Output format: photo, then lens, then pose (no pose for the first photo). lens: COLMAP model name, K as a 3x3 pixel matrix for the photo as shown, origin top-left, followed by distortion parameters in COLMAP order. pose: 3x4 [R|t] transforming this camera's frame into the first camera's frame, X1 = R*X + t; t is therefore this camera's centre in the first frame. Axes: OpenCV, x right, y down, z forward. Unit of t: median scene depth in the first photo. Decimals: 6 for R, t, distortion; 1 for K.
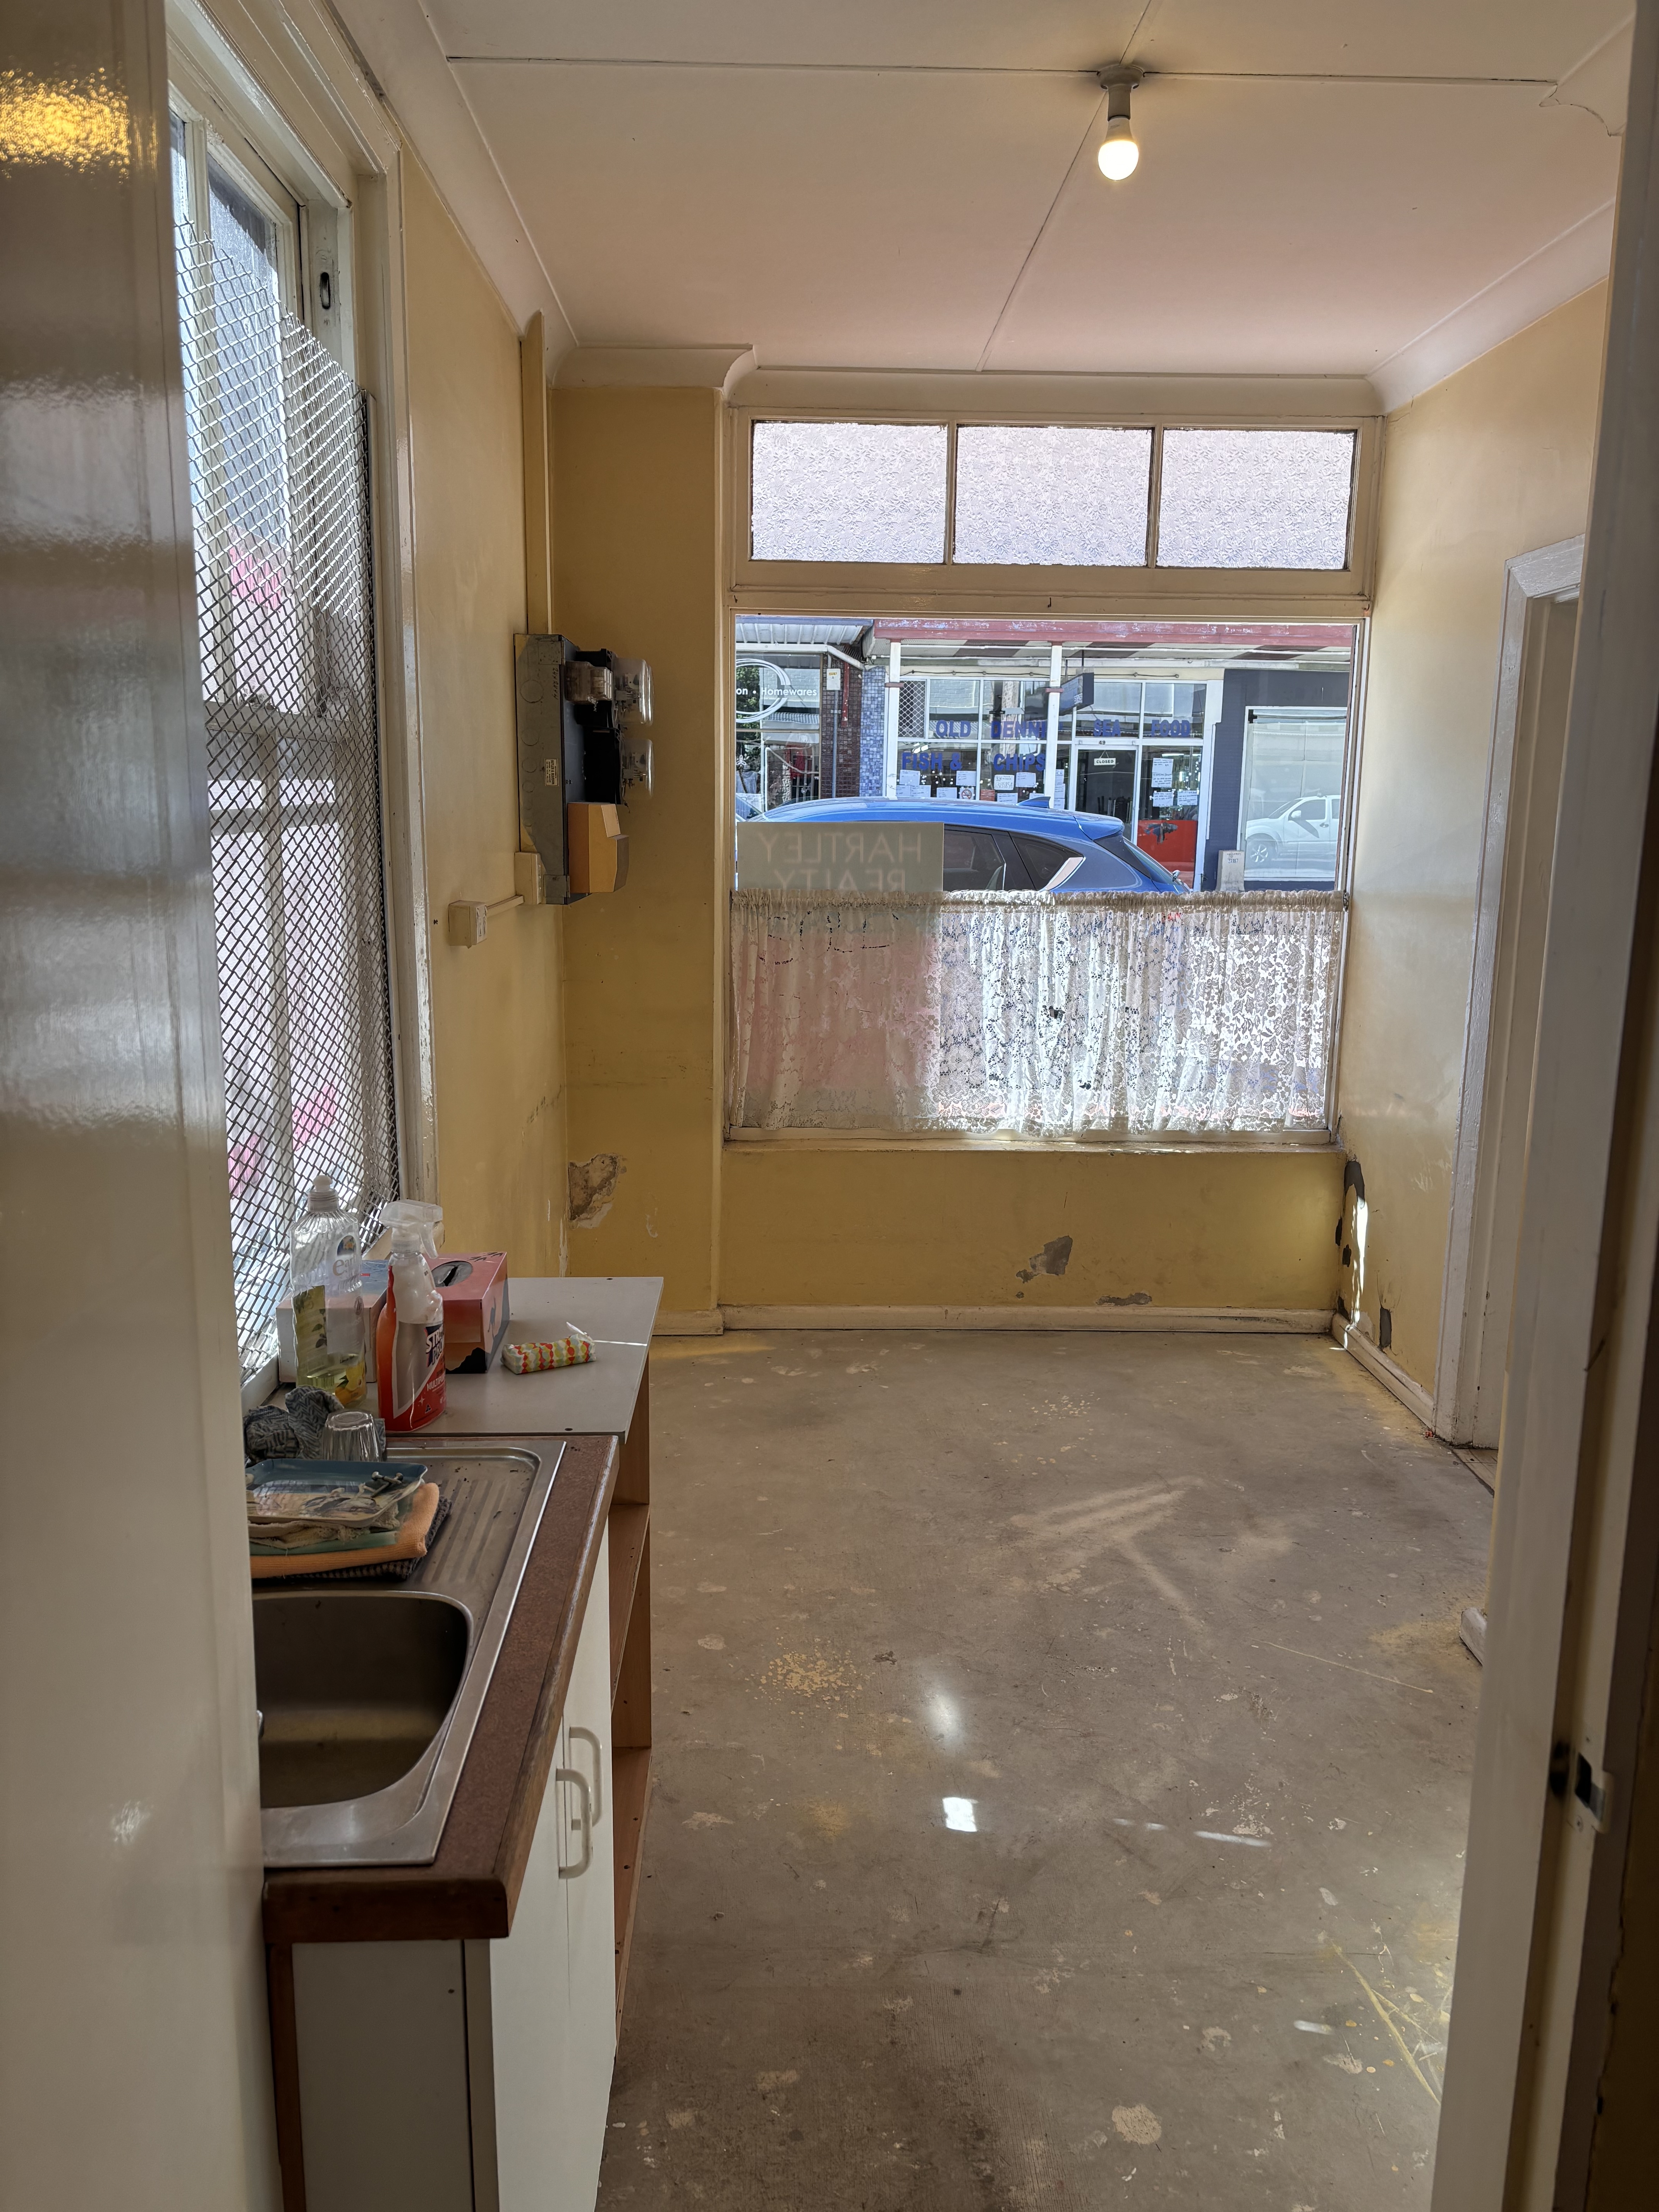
lens RADIAL K [[1657.0, 0, 830.2], [0, 1657.0, 1110.1], [0, 0, 1]] dist [0.054732, -0.056107]
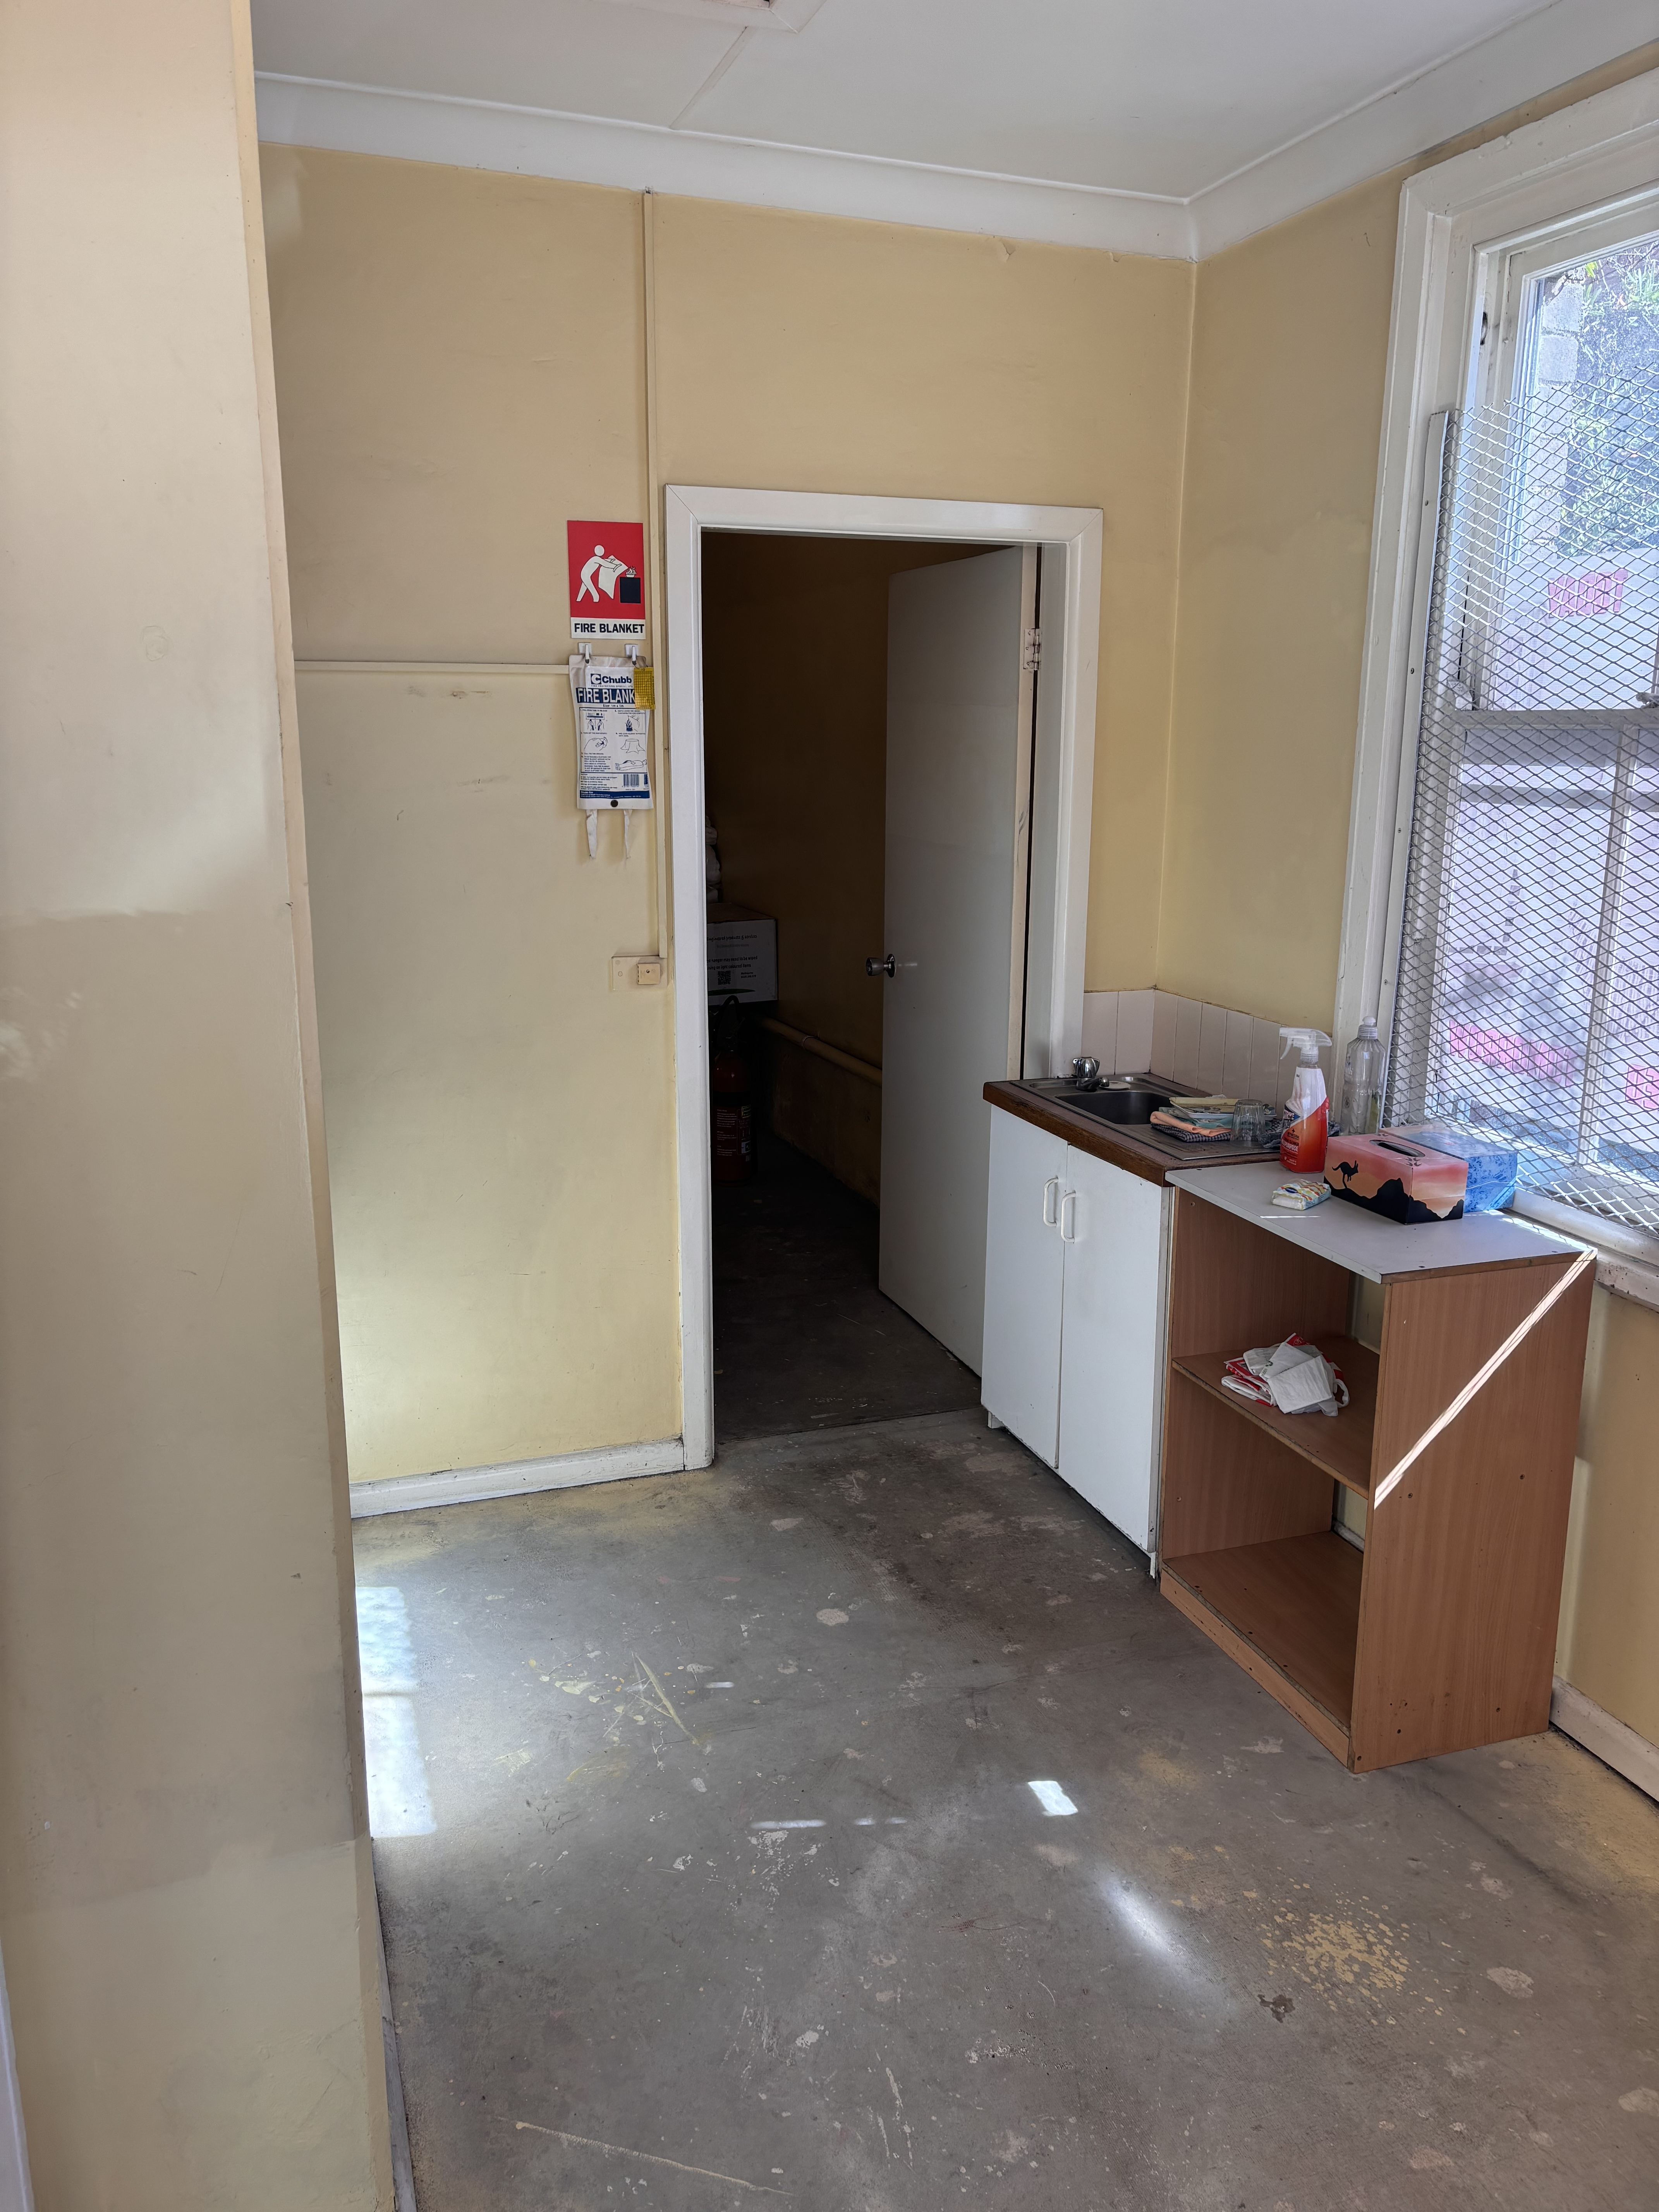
lens RADIAL K [[1657.0, 0, 830.4], [0, 1657.0, 1104.1], [0, 0, 1]] dist [0.054732, -0.056107]
pose [[-0.953194, 0.045710, -0.298883, 0.491478], [-0.076593, 0.919761, 0.384932, -0.338594], [0.292496, 0.389808, -0.873210, 1.701188]]
